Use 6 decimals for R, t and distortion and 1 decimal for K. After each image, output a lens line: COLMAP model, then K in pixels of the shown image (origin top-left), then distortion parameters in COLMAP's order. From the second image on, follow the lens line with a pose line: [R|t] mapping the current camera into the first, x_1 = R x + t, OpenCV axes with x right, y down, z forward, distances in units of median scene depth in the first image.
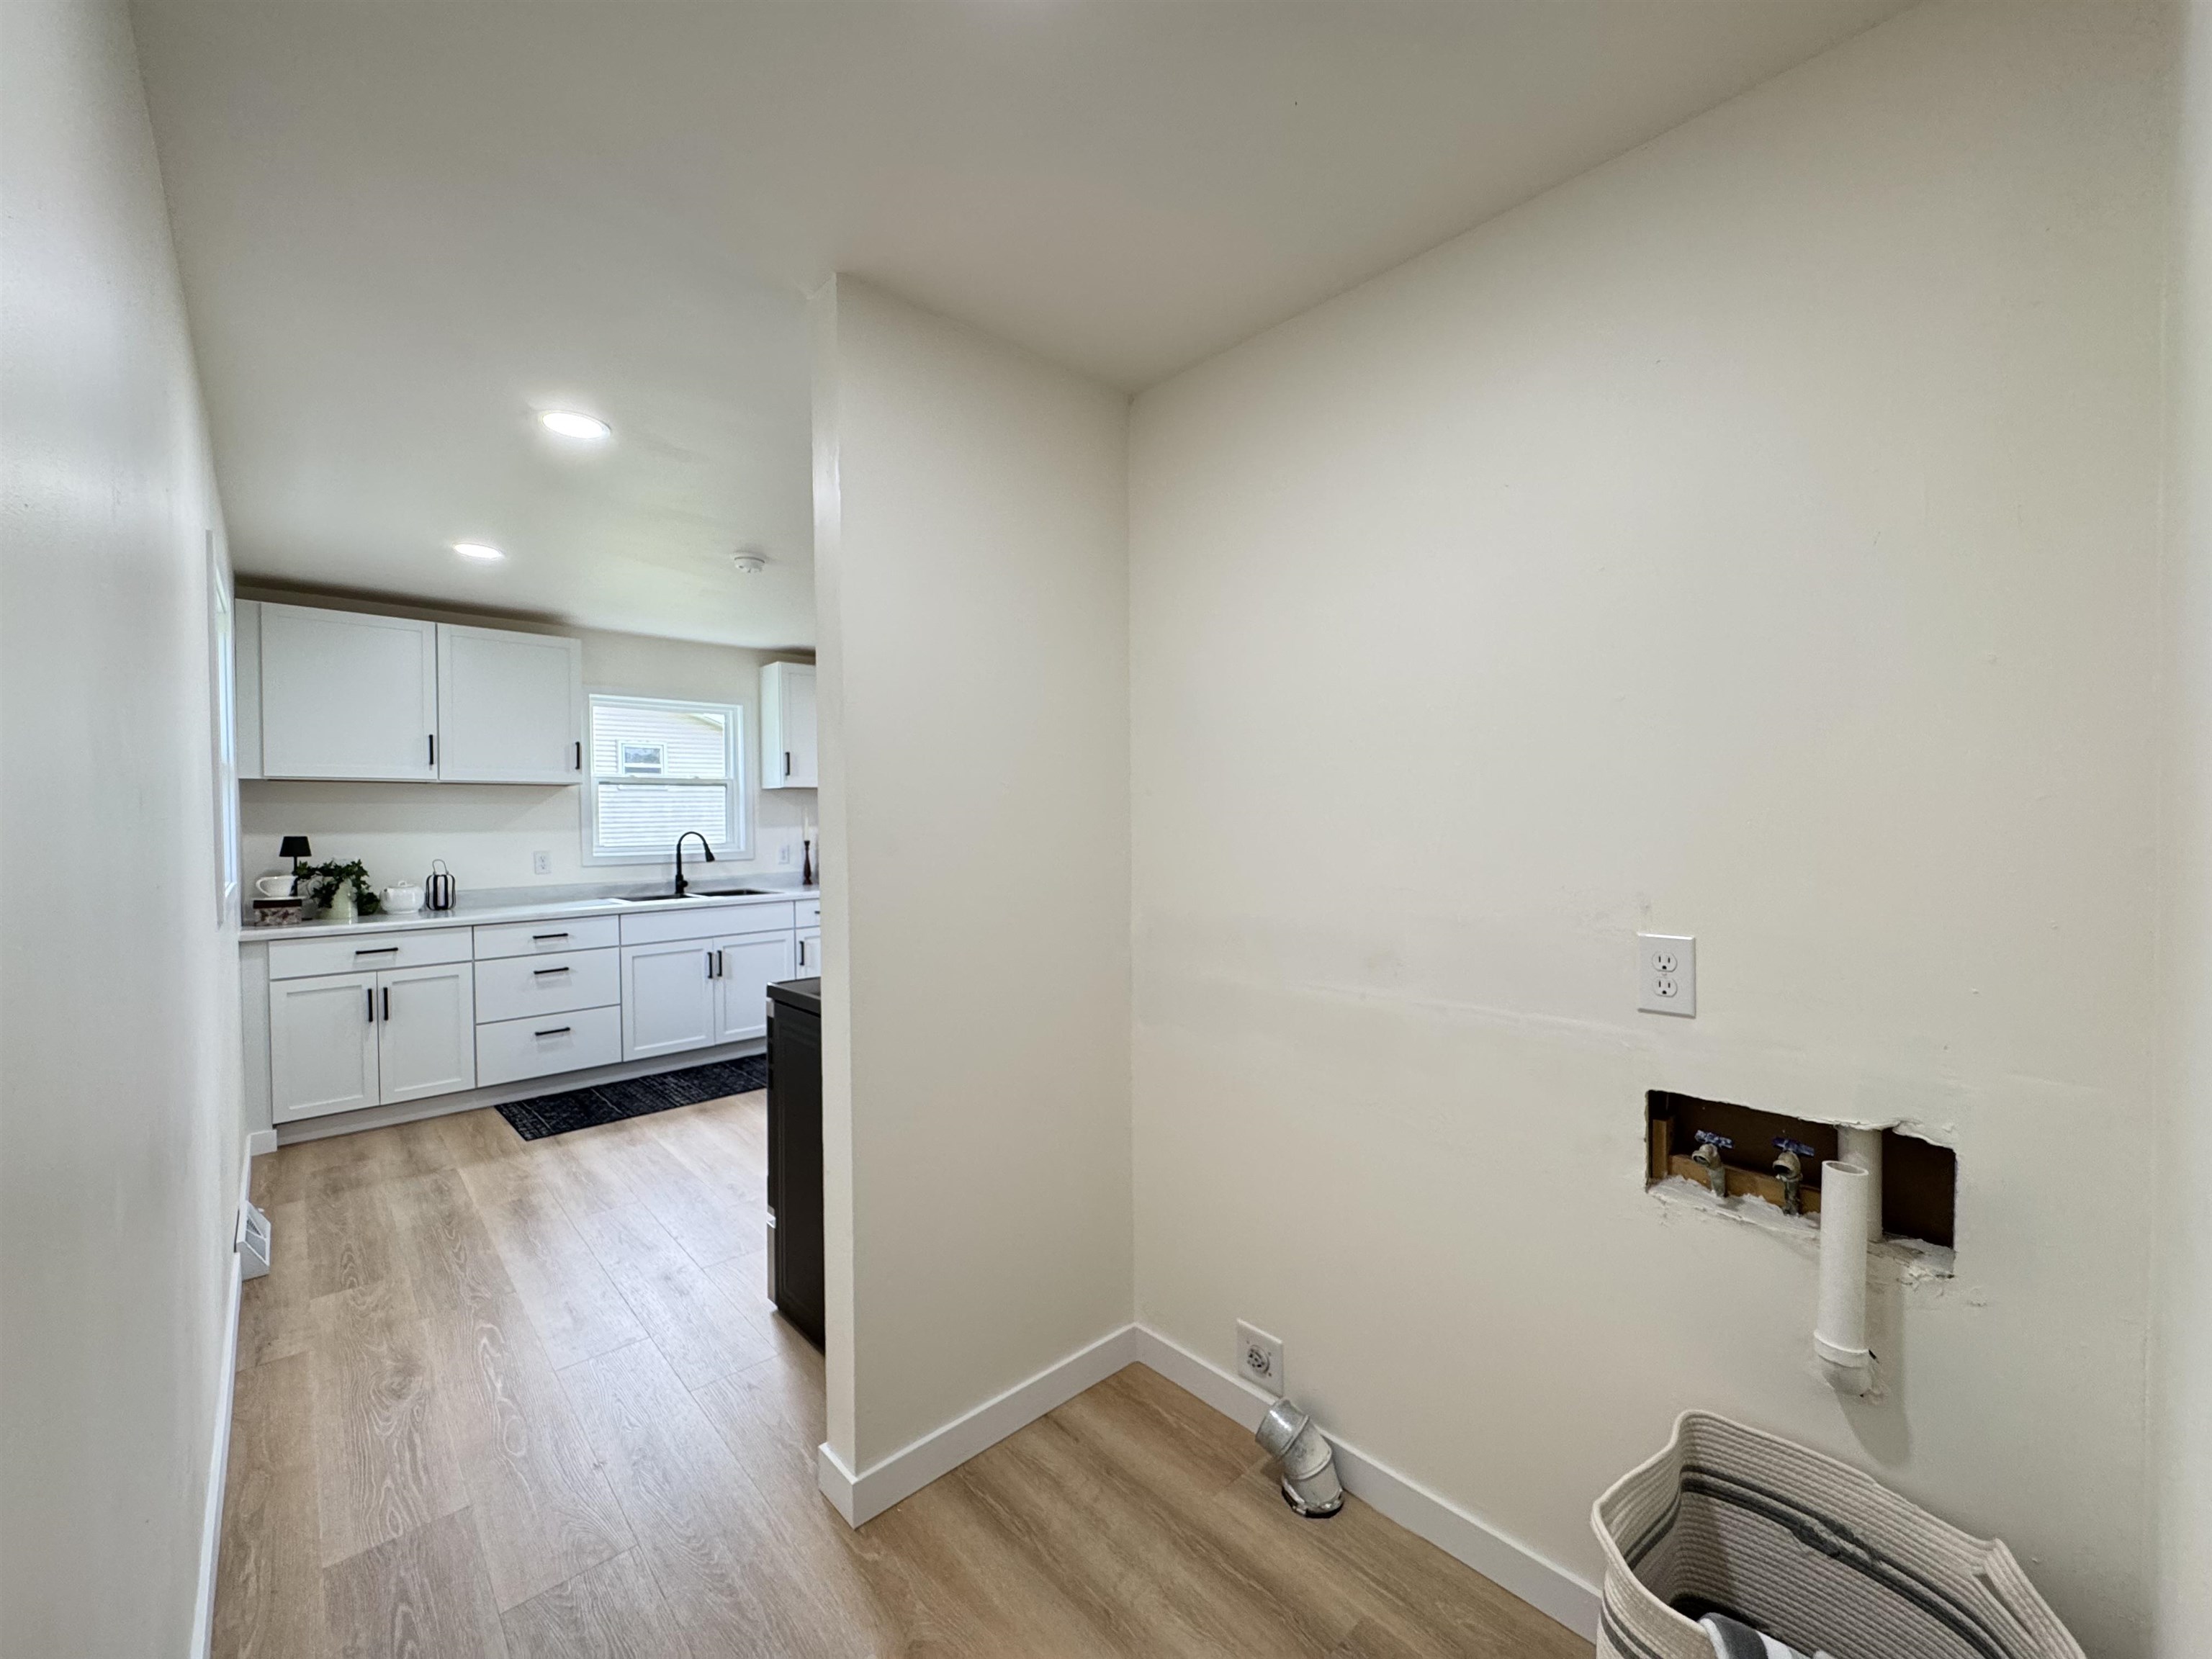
lens RADIAL K [[882.1, 0, 1104.3], [0, 882.1, 832.7], [0, 0, 1]] dist [0.000766, -0.000143]
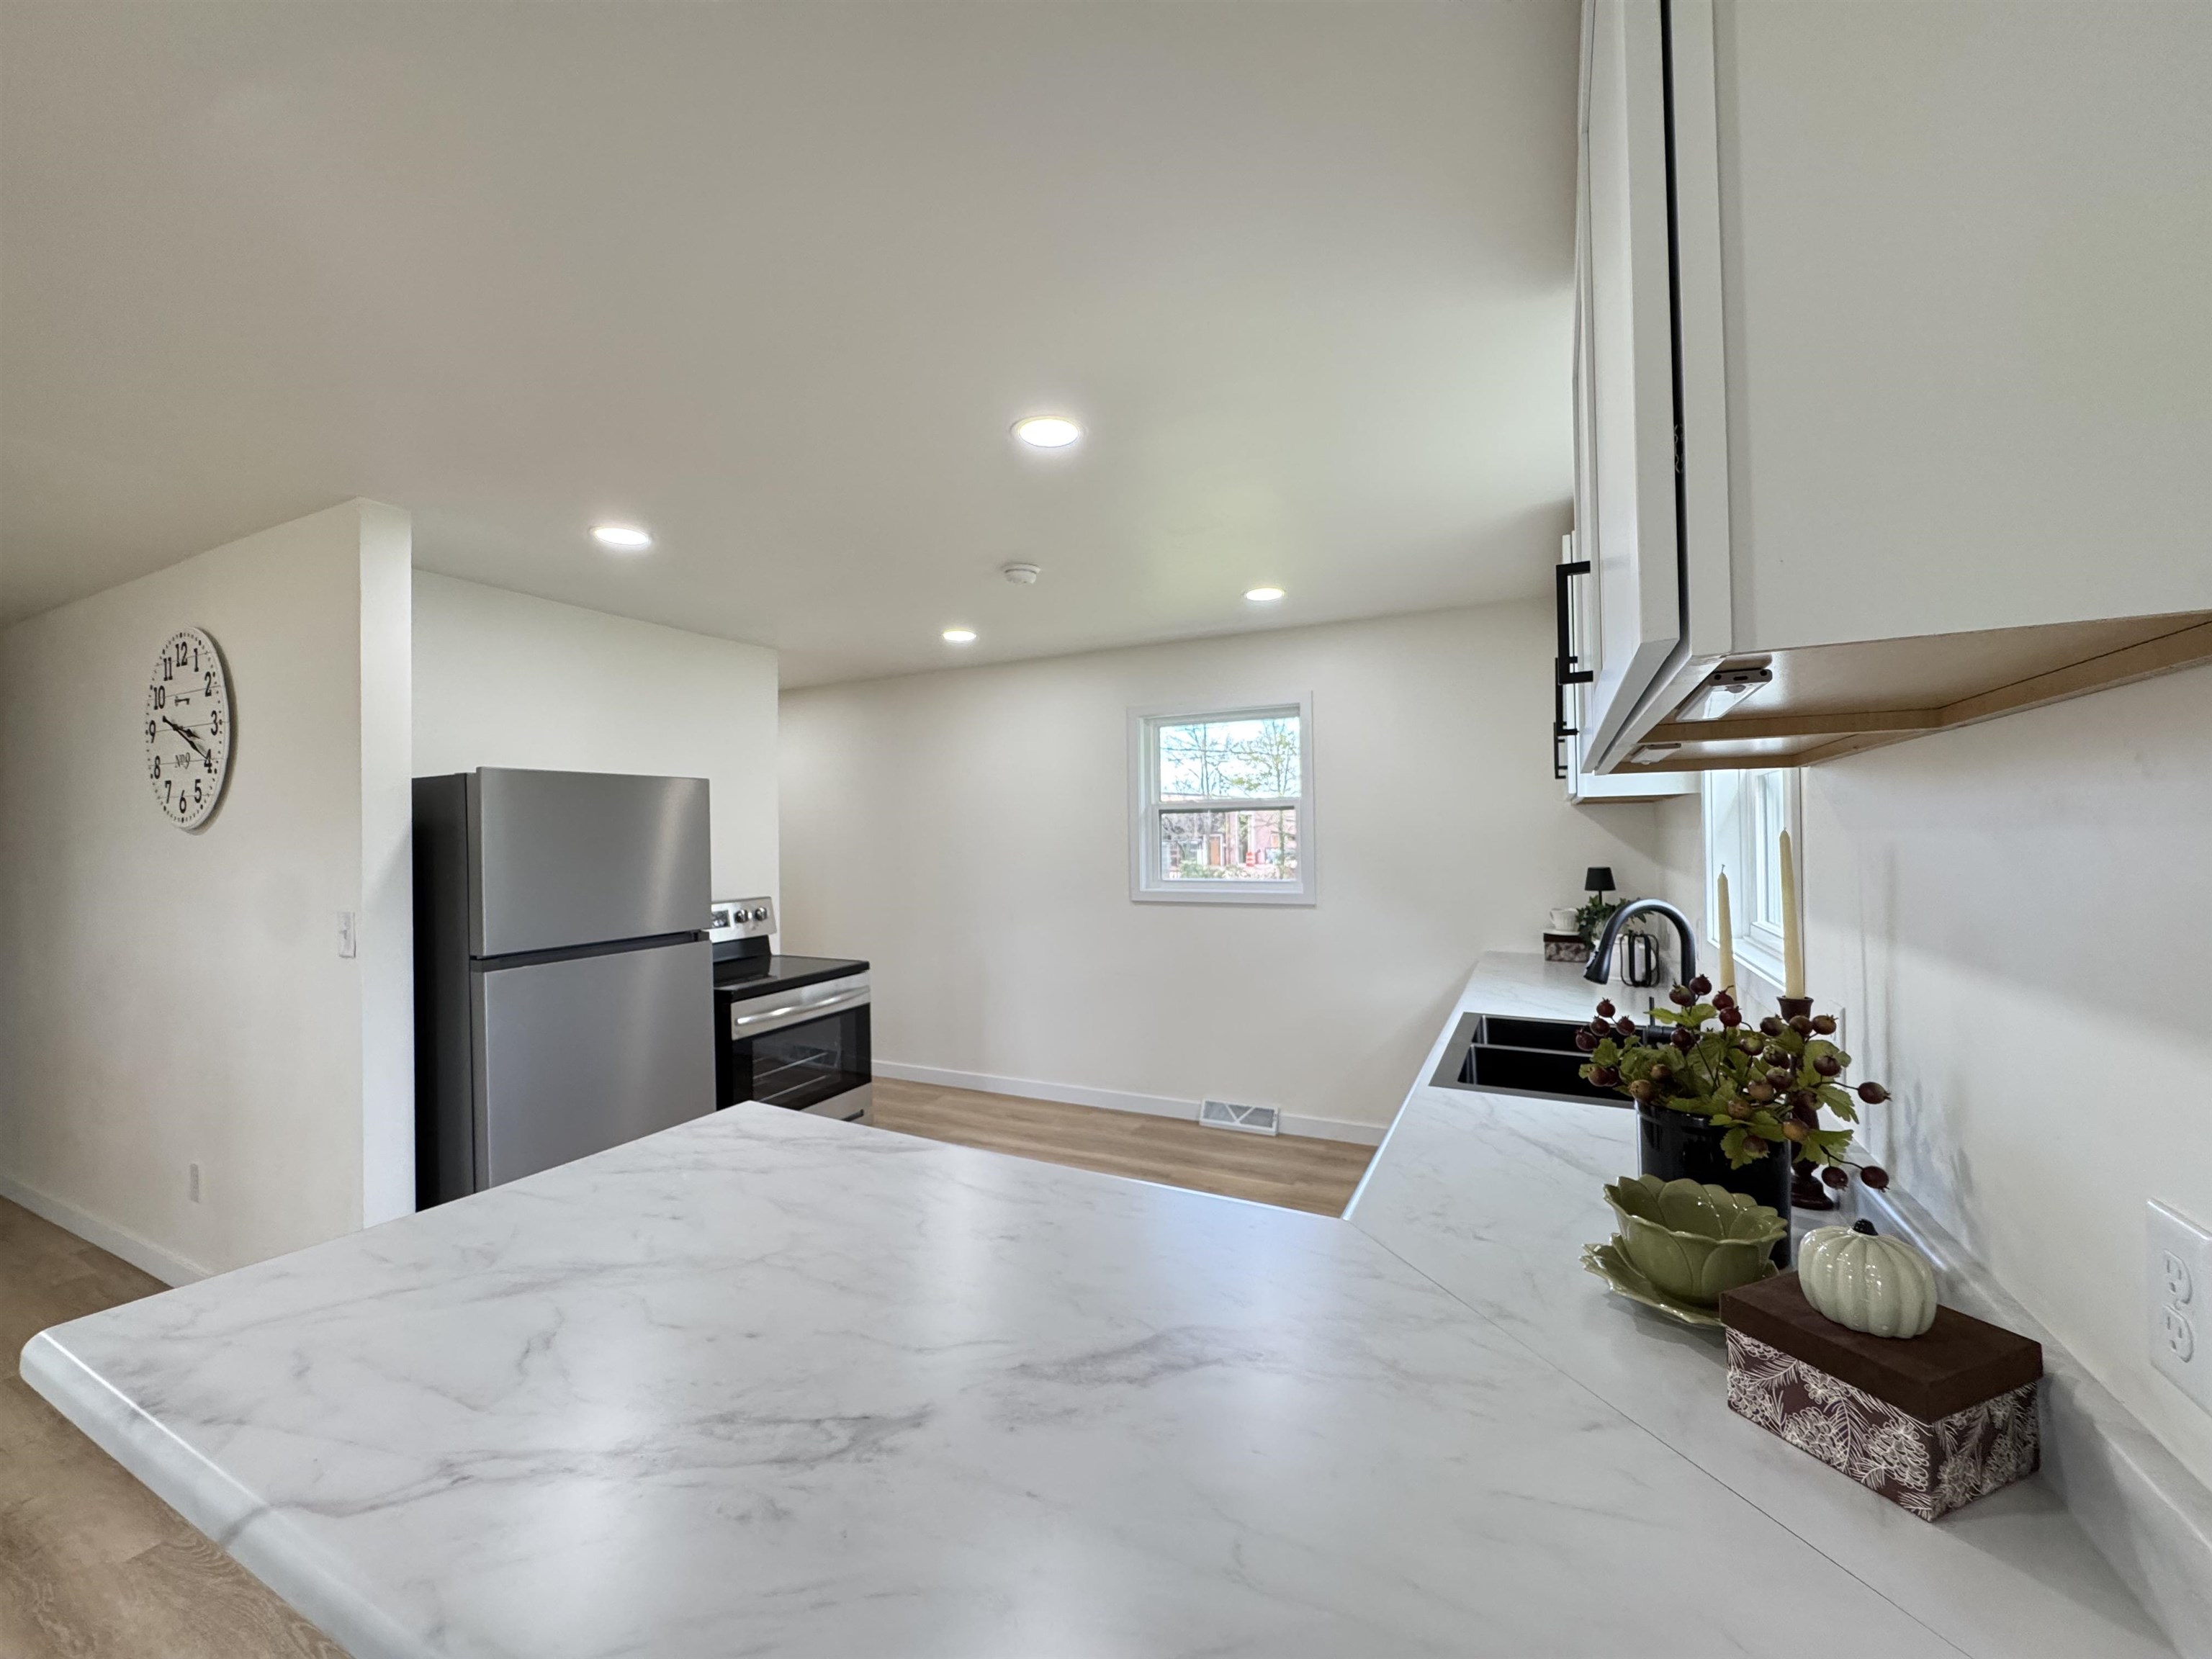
lens RADIAL K [[882.1, 0, 1101.6], [0, 882.1, 829.9], [0, 0, 1]] dist [0.000766, -0.000143]
pose [[-0.940324, 0.018221, -0.339792, -0.140144], [0.013330, 0.999771, 0.016725, -0.051425], [0.340019, 0.011197, -0.940352, 1.555374]]
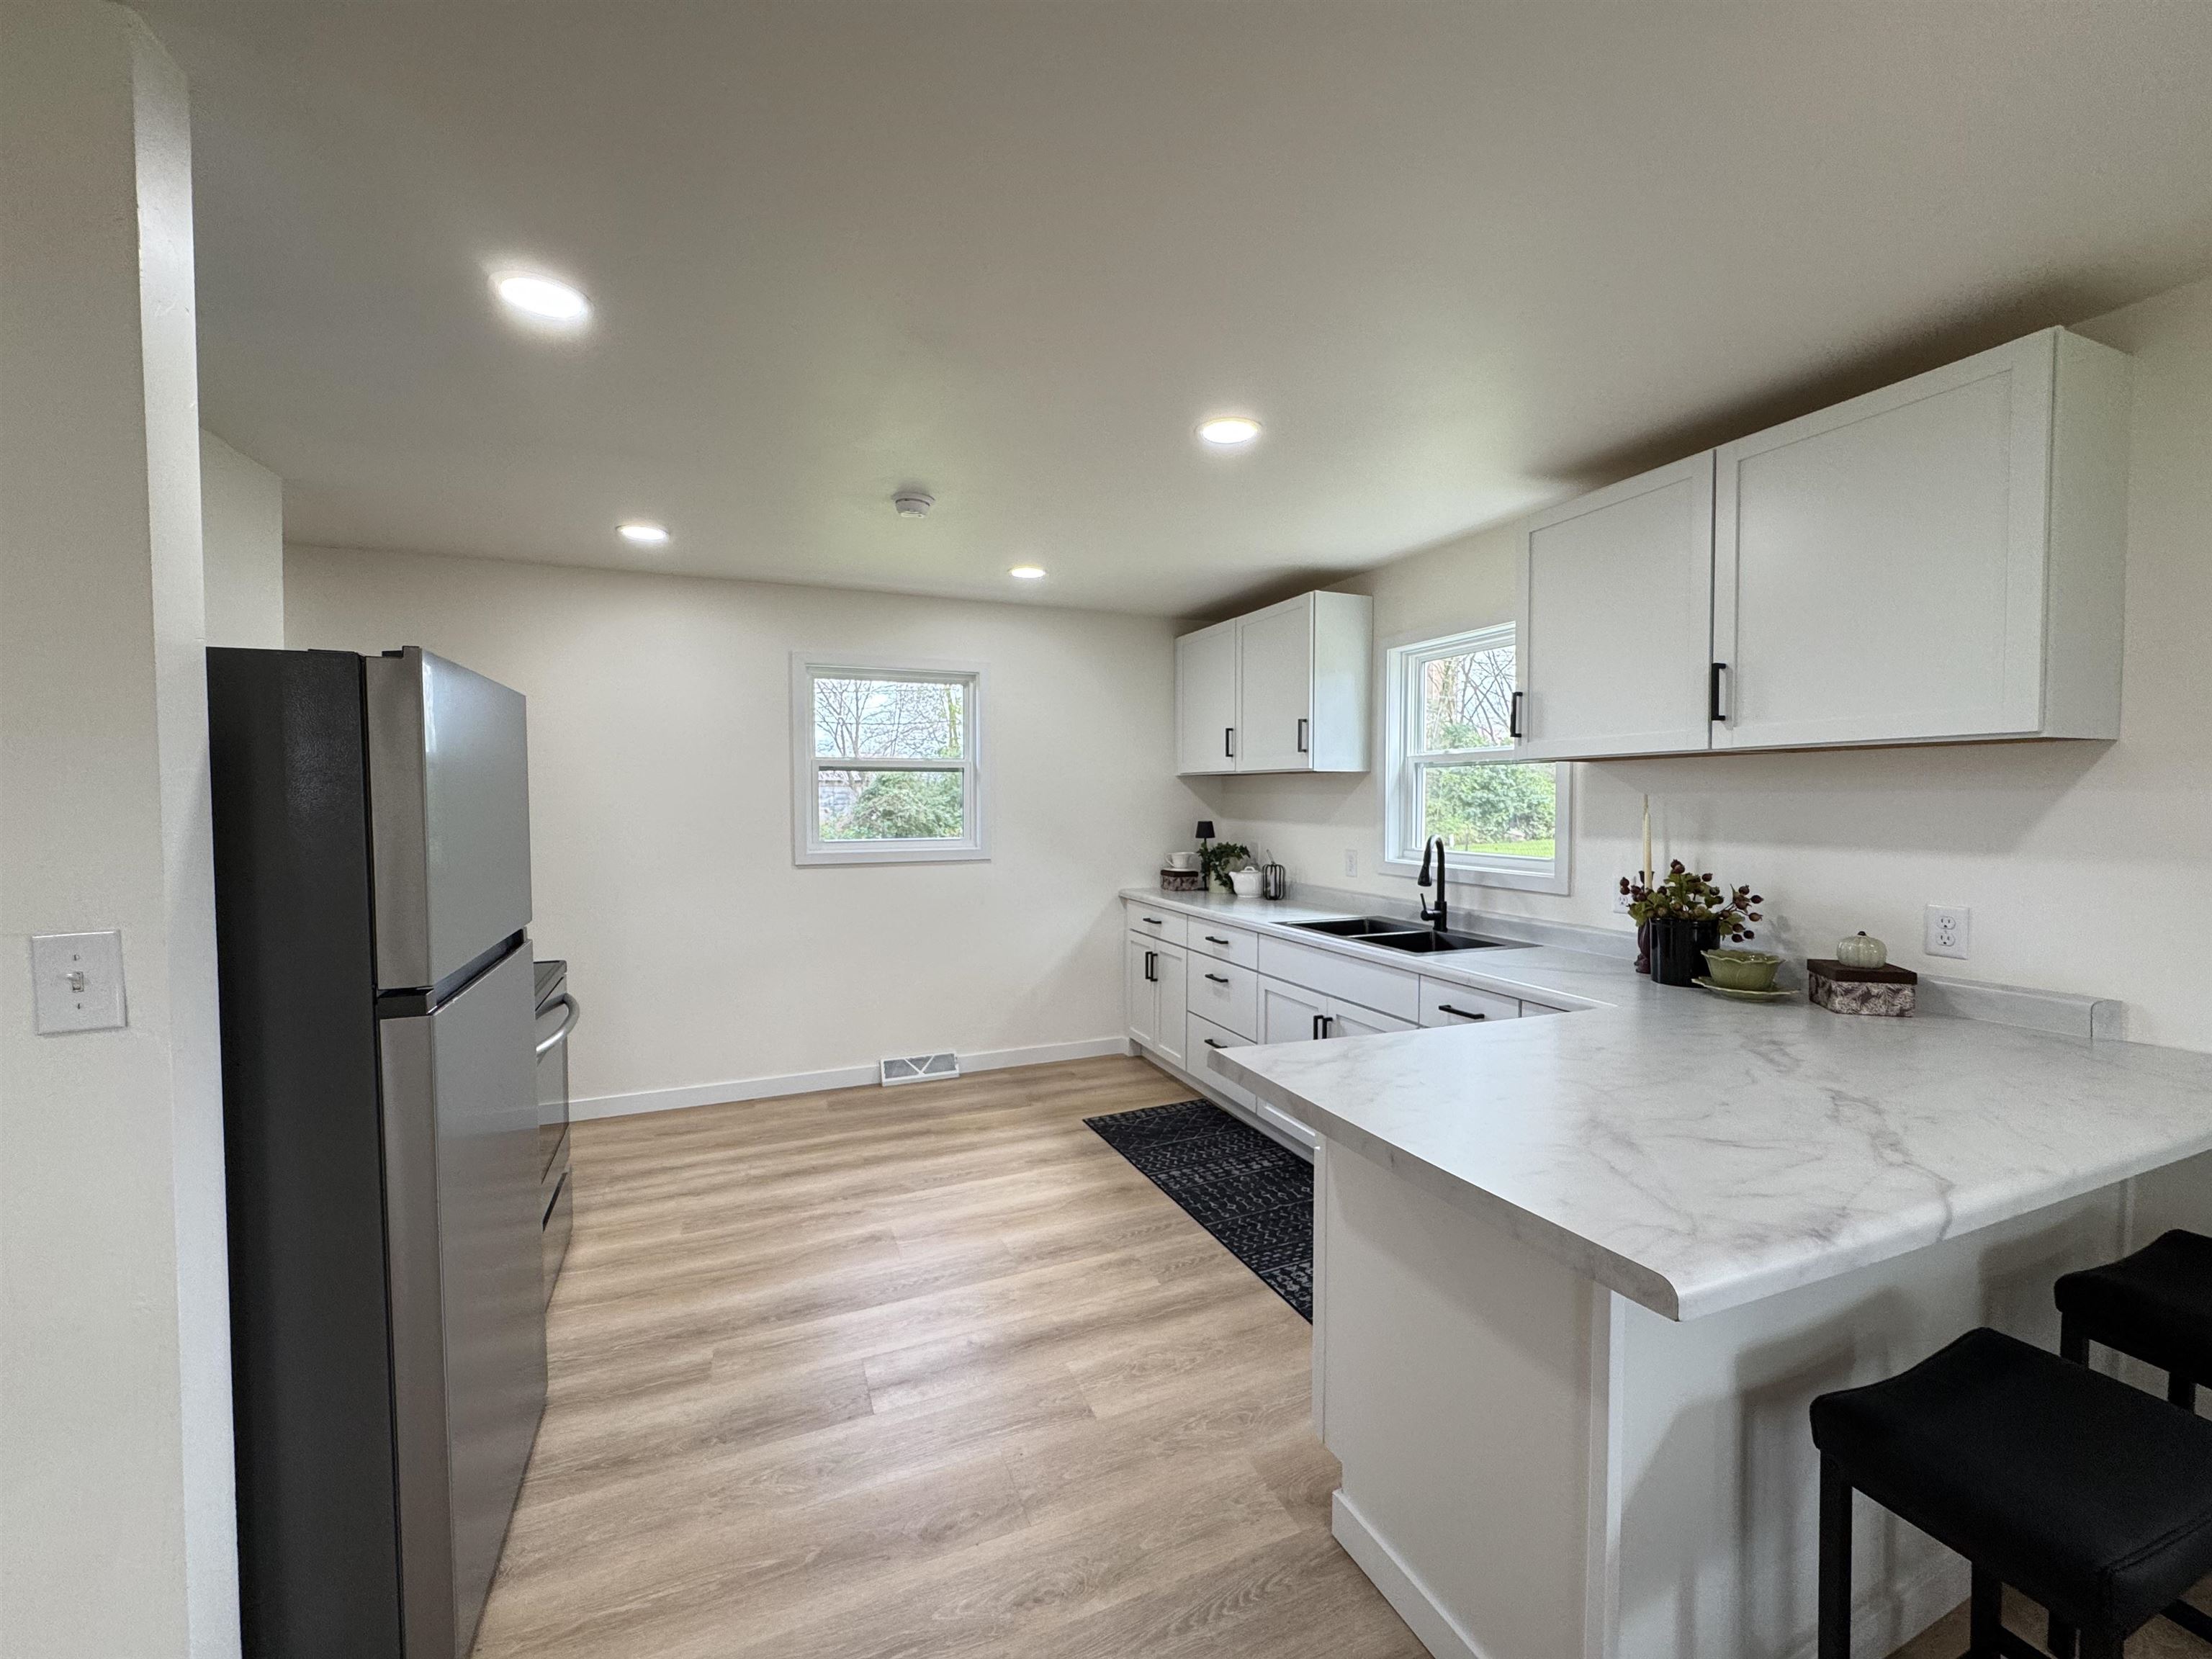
lens RADIAL K [[882.1, 0, 1106.6], [0, 882.1, 828.5], [0, 0, 1]] dist [0.000766, -0.000143]
pose [[-0.346882, 0.040326, -0.937041, 0.263910], [-0.019632, 0.998544, 0.050241, -0.042320], [0.937703, 0.035824, -0.345586, 1.214280]]
